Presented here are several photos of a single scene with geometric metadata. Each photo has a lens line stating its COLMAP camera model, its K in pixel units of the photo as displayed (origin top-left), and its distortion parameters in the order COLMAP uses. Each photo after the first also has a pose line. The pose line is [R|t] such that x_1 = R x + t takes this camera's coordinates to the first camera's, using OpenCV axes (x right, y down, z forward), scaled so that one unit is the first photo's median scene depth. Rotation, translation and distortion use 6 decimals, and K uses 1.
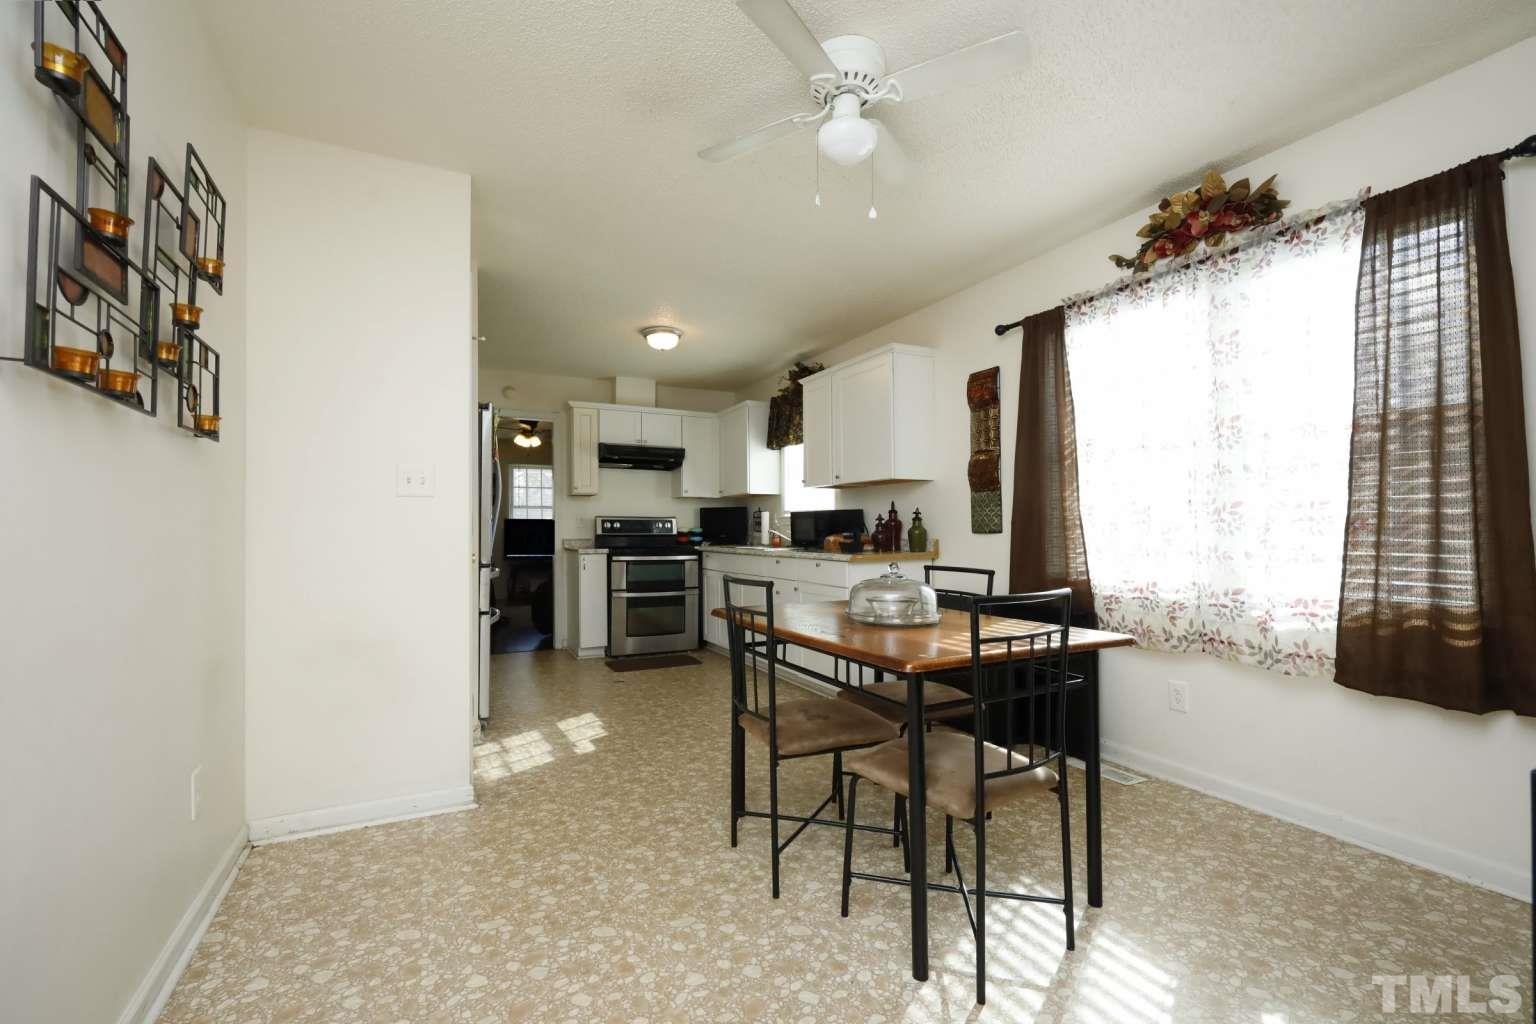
lens RADIAL K [[675.5, 0, 768.0], [0, 675.5, 512.0], [0, 0, 1]] dist [0.001078, 0.000288]
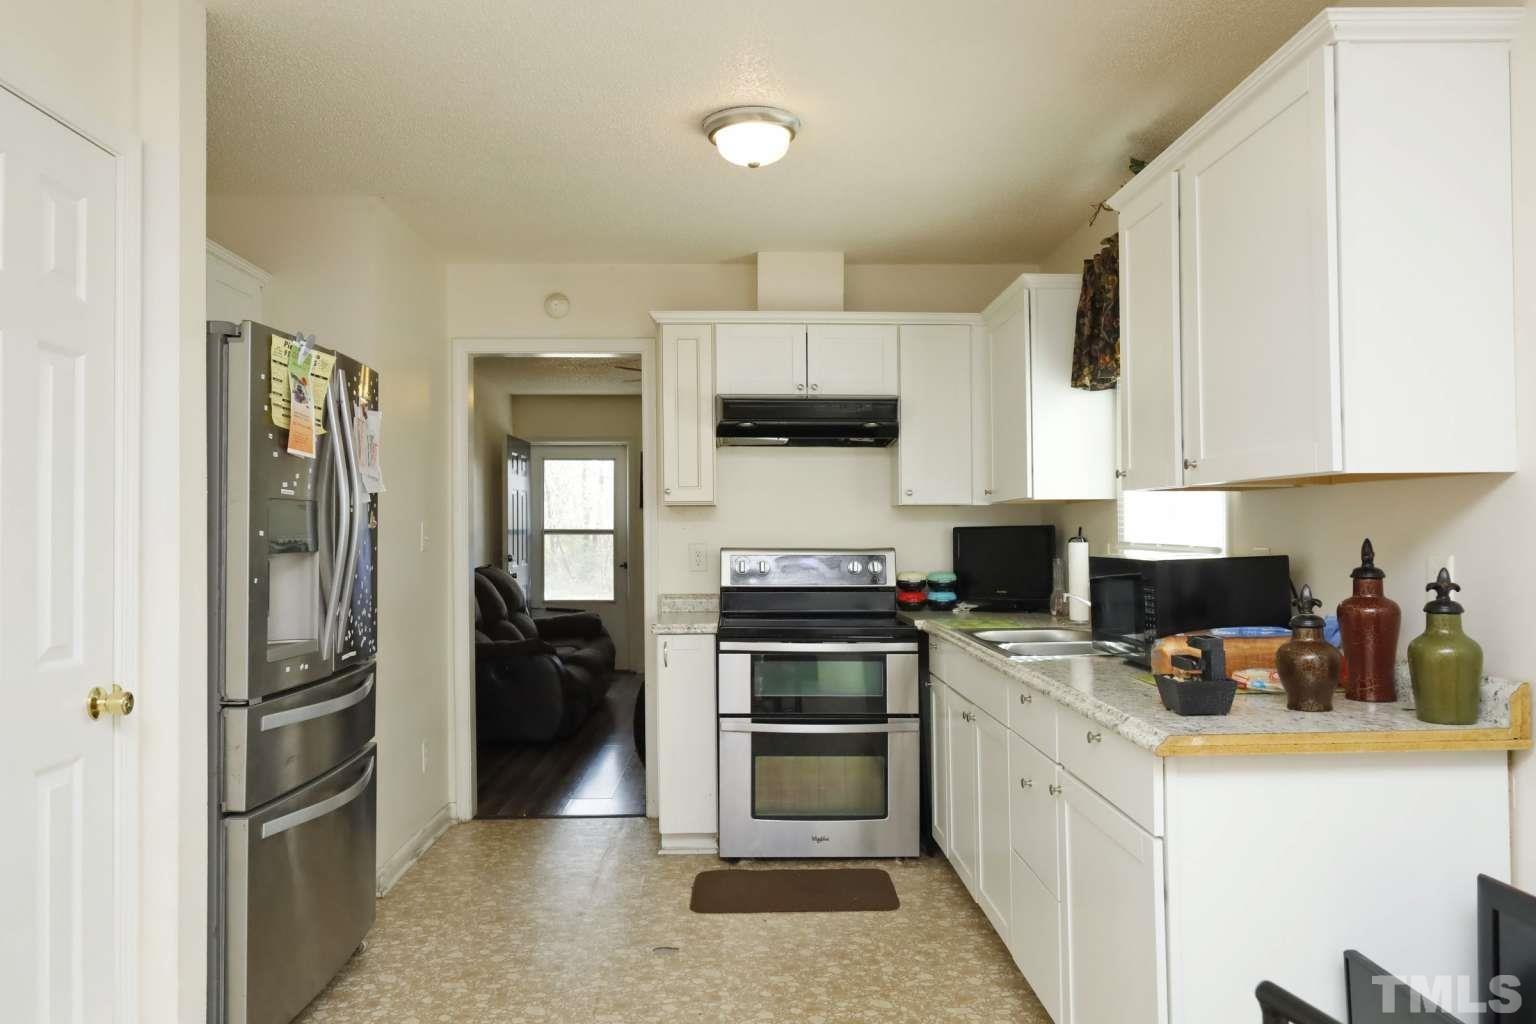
lens RADIAL K [[1114.7, 0, 768.0], [0, 1114.7, 512.0], [0, 0, 1]] dist [-0.002201, -0.001084]
pose [[0.907995, -0.004570, -0.418956, 0.112045], [0.008785, 0.999928, 0.008132, -0.026952], [0.418889, -0.011064, 0.907970, 0.310223]]
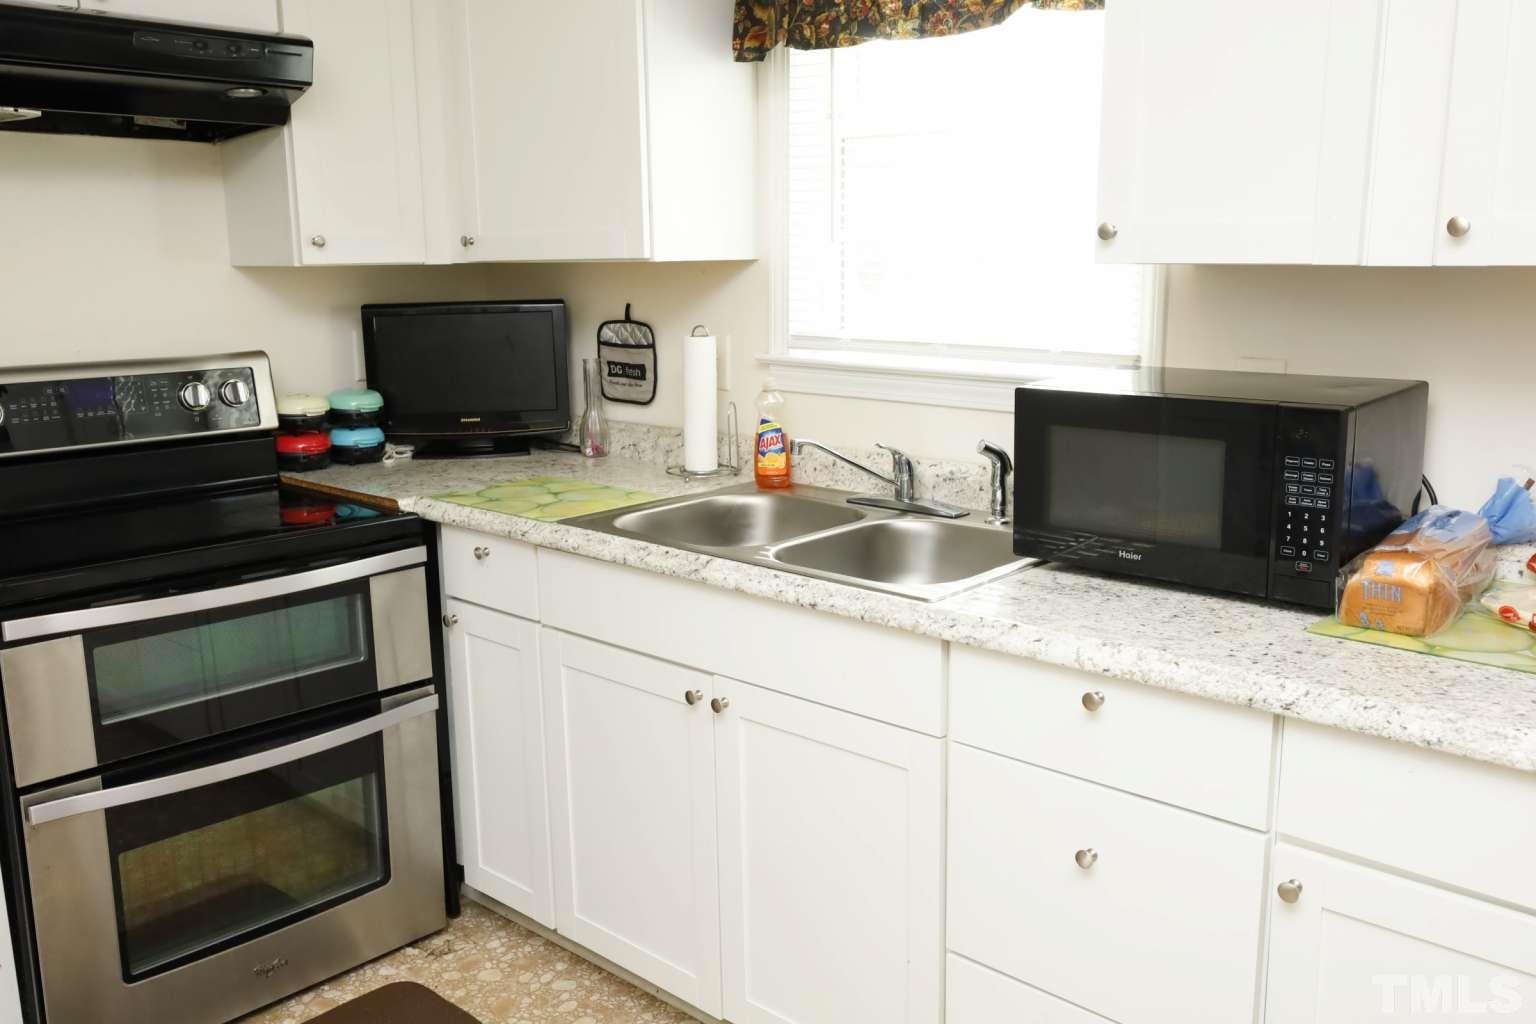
lens RADIAL K [[1343.8, 0, 768.0], [0, 1343.8, 512.0], [0, 0, 1]] dist [0.010842, 0.011556]
pose [[0.937897, -0.070819, 0.339609, -0.149147], [-0.003197, 0.977136, 0.212592, -0.041667], [-0.346900, -0.200475, 0.916226, 0.562196]]
